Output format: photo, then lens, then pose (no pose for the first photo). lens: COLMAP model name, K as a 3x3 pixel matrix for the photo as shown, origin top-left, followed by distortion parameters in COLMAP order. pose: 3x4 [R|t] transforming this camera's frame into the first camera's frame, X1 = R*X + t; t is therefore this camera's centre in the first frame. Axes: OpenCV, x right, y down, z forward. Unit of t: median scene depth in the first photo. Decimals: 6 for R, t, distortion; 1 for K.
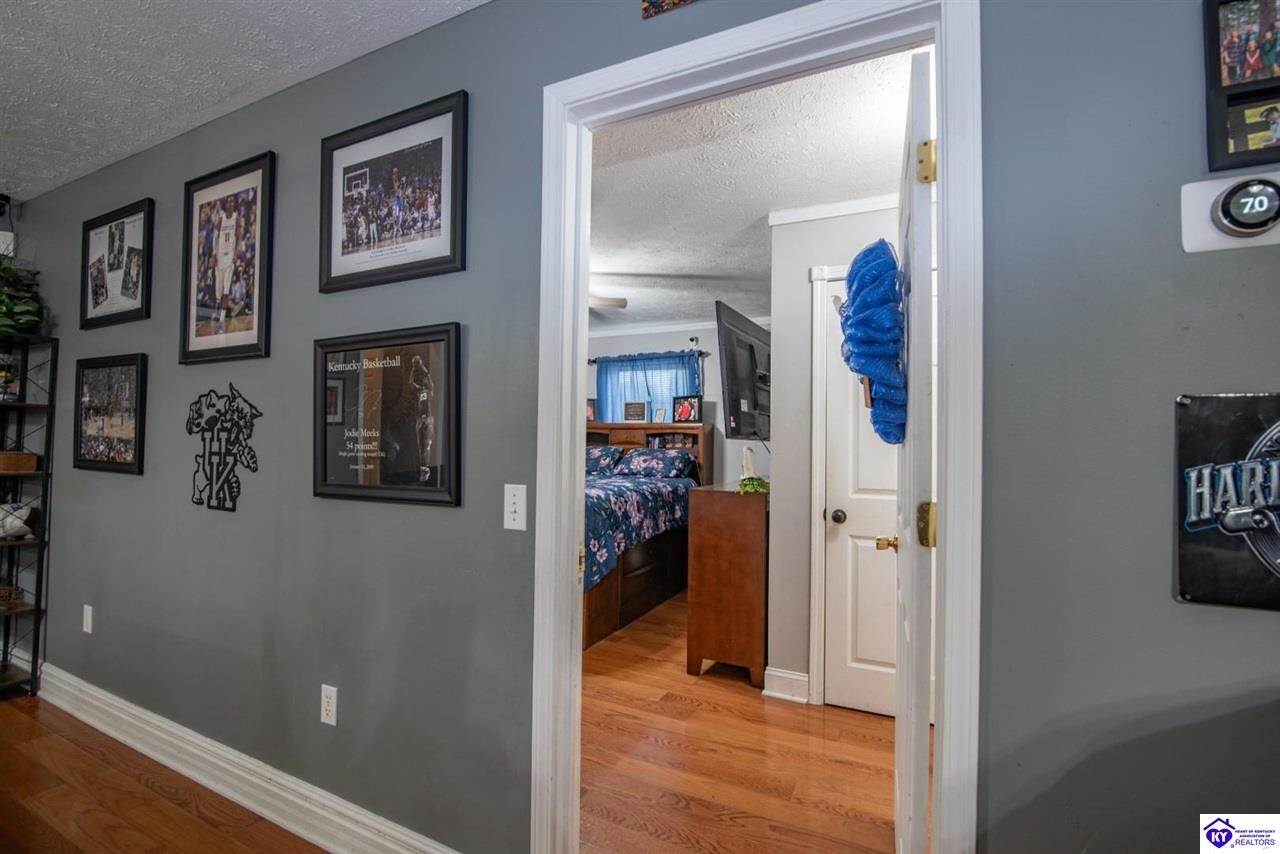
lens RADIAL K [[590.3, 0, 630.0], [0, 590.3, 432.0], [0, 0, 1]] dist [-0.016757, -0.000234]
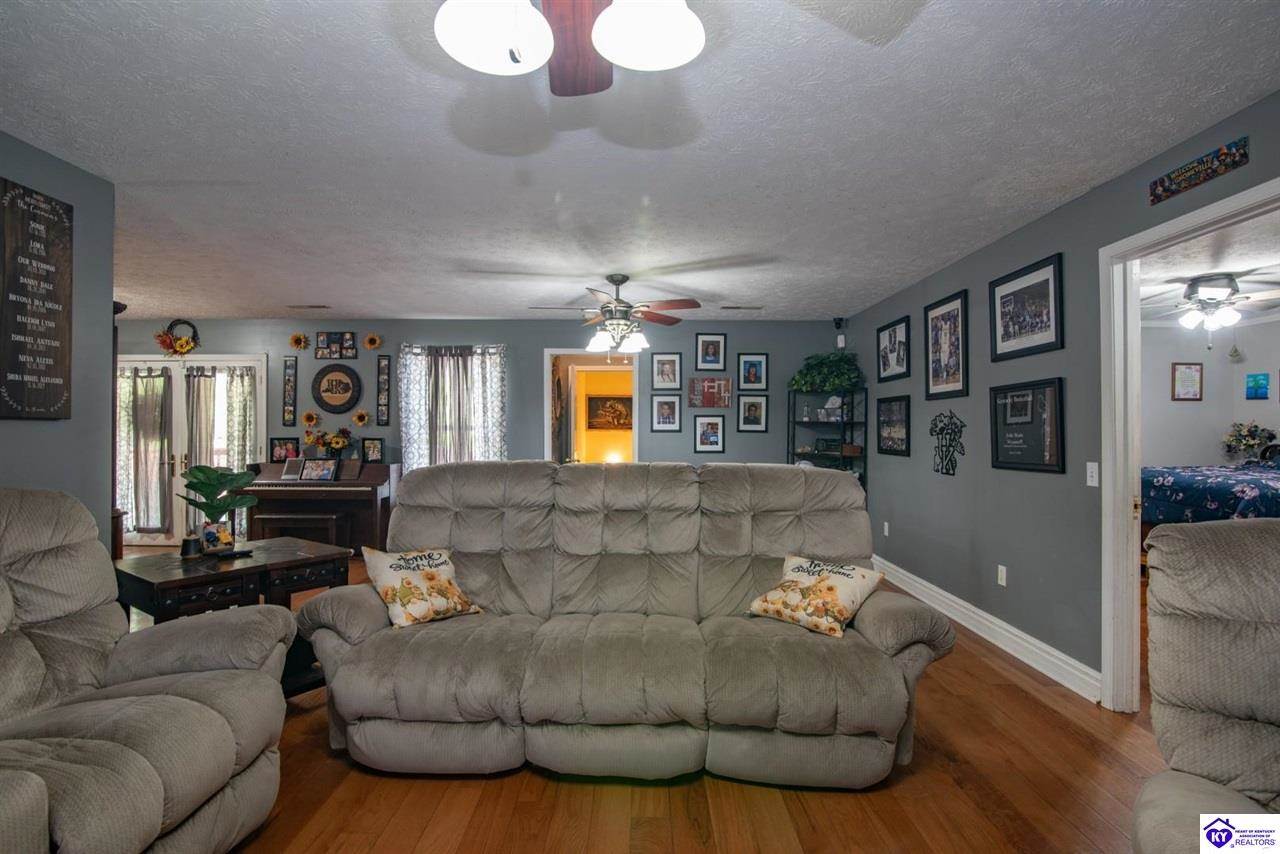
lens RADIAL K [[590.3, 0, 643.4], [0, 590.3, 429.5], [0, 0, 1]] dist [-0.016757, -0.000234]
pose [[0.468378, -0.022298, -0.883247, 0.572996], [0.029384, 0.999522, -0.009651, -0.029339], [0.883039, -0.021433, 0.468809, -0.830749]]
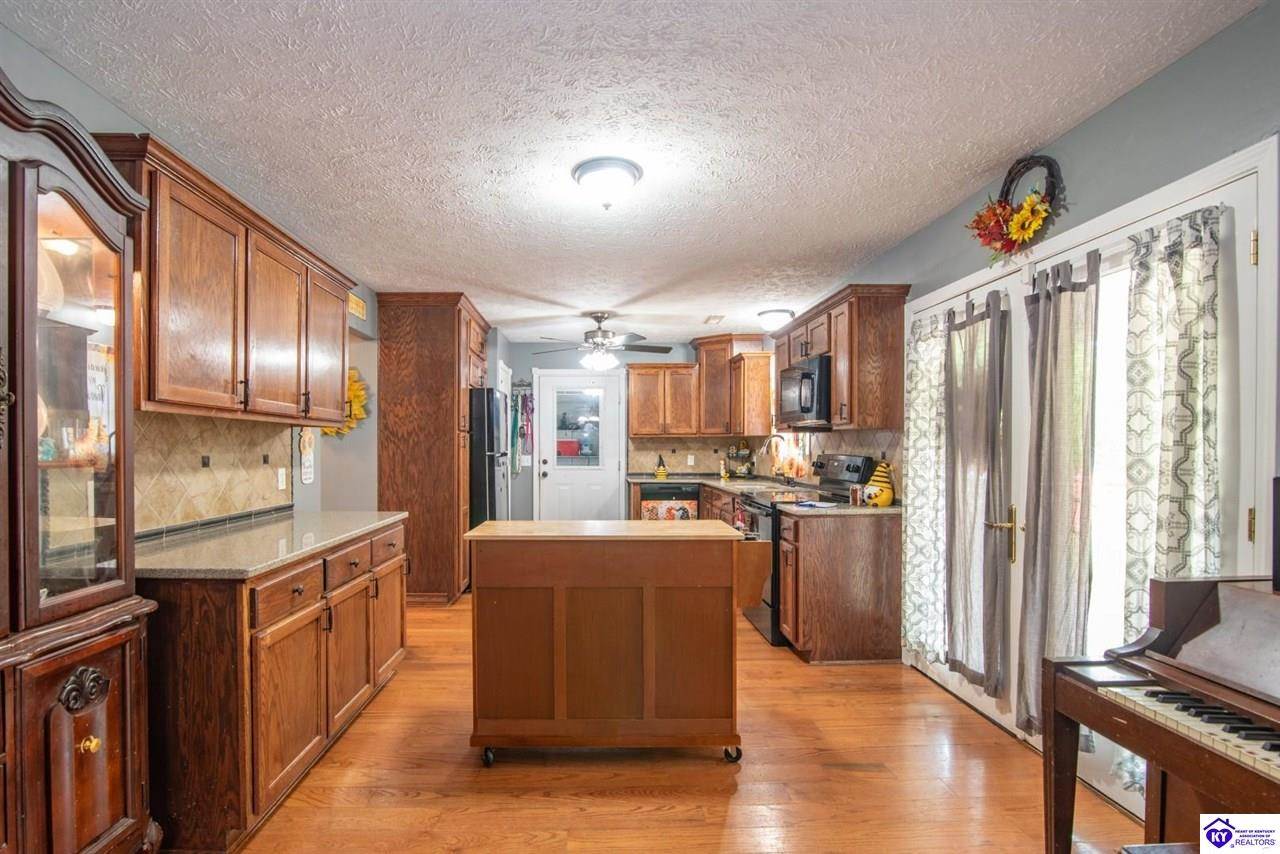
lens RADIAL K [[590.3, 0, 592.2], [0, 590.3, 454.5], [0, 0, 1]] dist [-0.016757, -0.000234]
pose [[-0.889207, -0.017404, -0.457173, -1.848430], [-0.009578, 0.999765, -0.019431, -0.075555], [0.457404, -0.012899, -0.889165, -0.880524]]
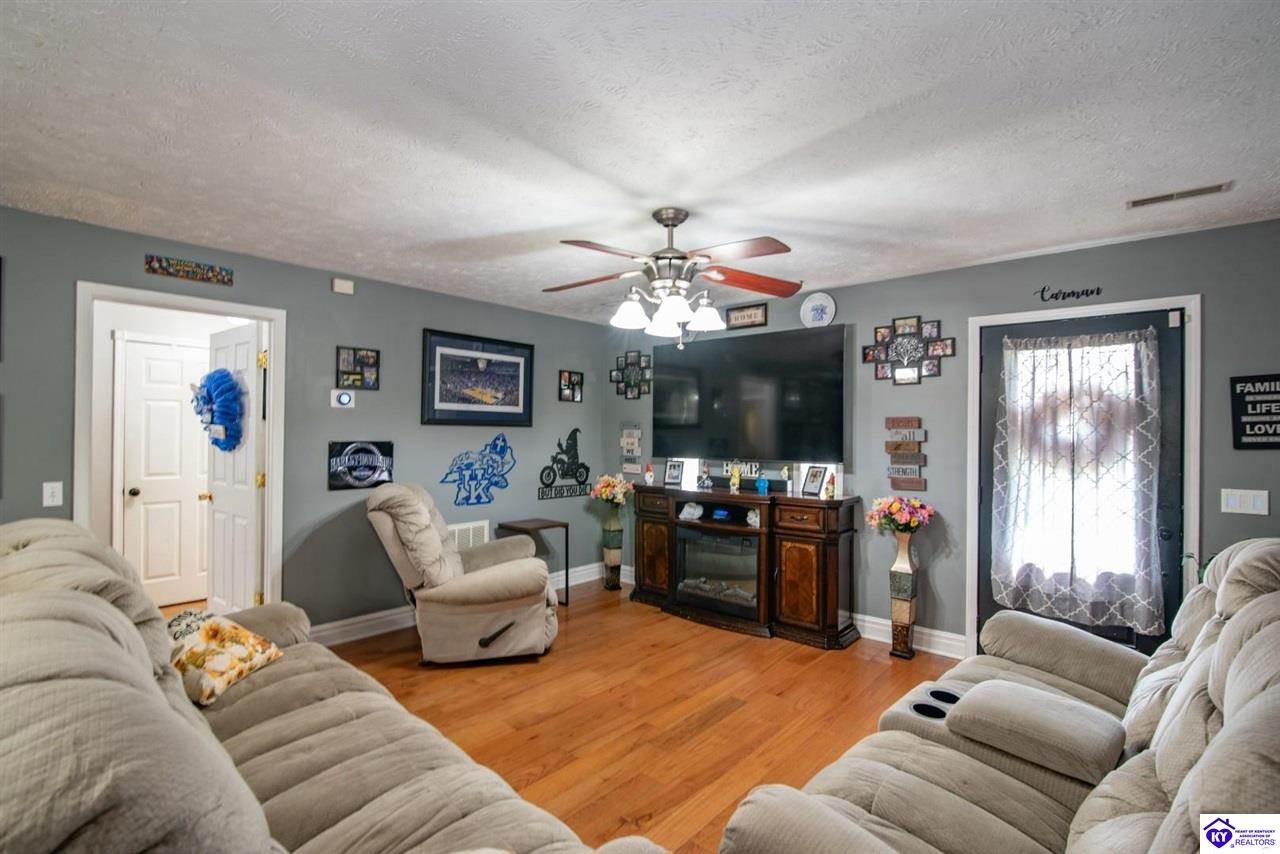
lens RADIAL K [[590.3, 0, 639.2], [0, 590.3, 428.0], [0, 0, 1]] dist [-0.016757, -0.000234]
pose [[0.249477, -0.008009, 0.968348, -1.133883], [-0.029382, 0.999443, 0.015836, -0.128836], [-0.967935, -0.032403, 0.249102, -0.965219]]
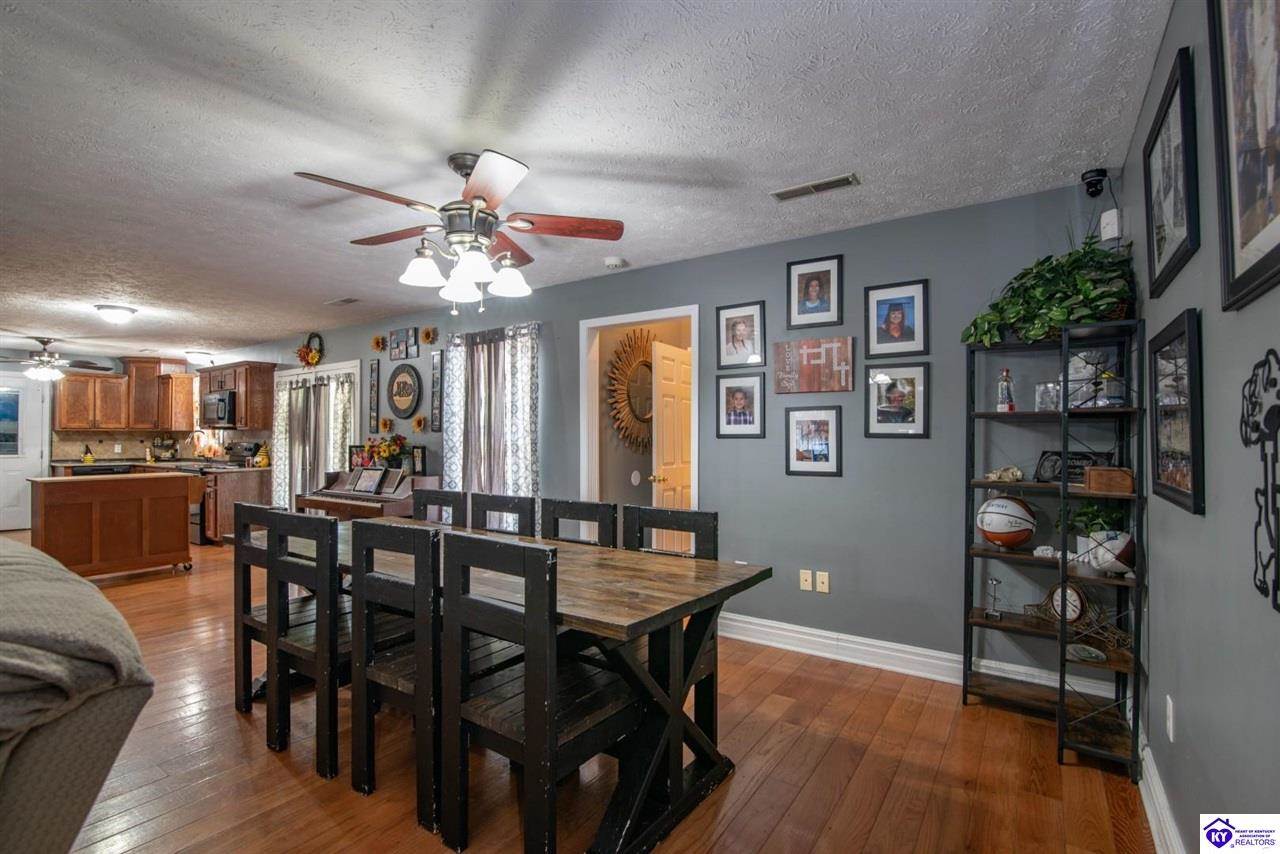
lens RADIAL K [[590.3, 0, 643.2], [0, 590.3, 431.9], [0, 0, 1]] dist [-0.016757, -0.000234]
pose [[-0.116797, -0.033501, -0.992591, -0.223057], [0.022239, 0.999092, -0.036338, -0.001836], [0.992907, -0.026318, -0.115945, 0.594503]]
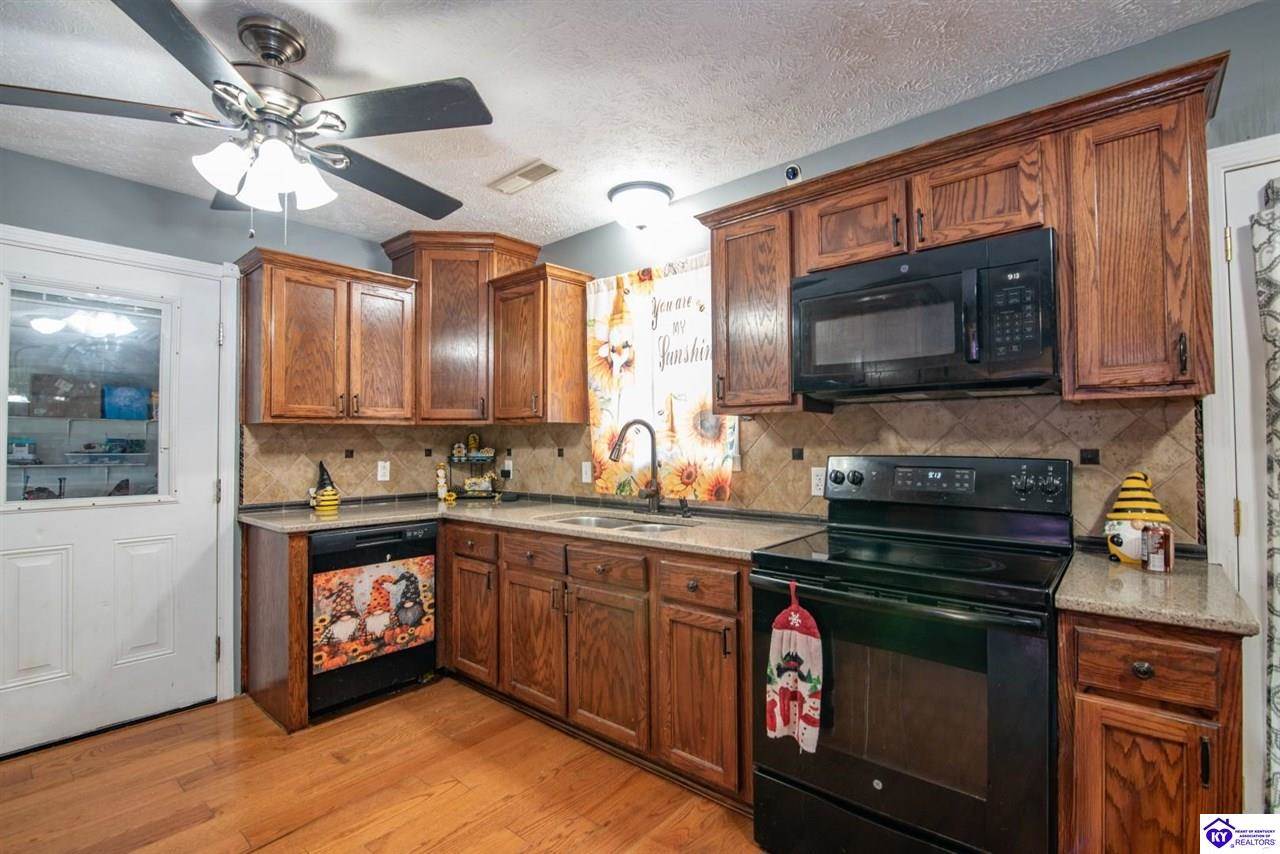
lens RADIAL K [[590.3, 0, 641.7], [0, 590.3, 430.5], [0, 0, 1]] dist [-0.016757, -0.000234]
pose [[-0.235671, -0.042061, -0.970922, -2.353547], [0.024921, 0.998473, -0.049304, -0.124747], [0.971513, -0.035816, -0.234263, -2.357497]]
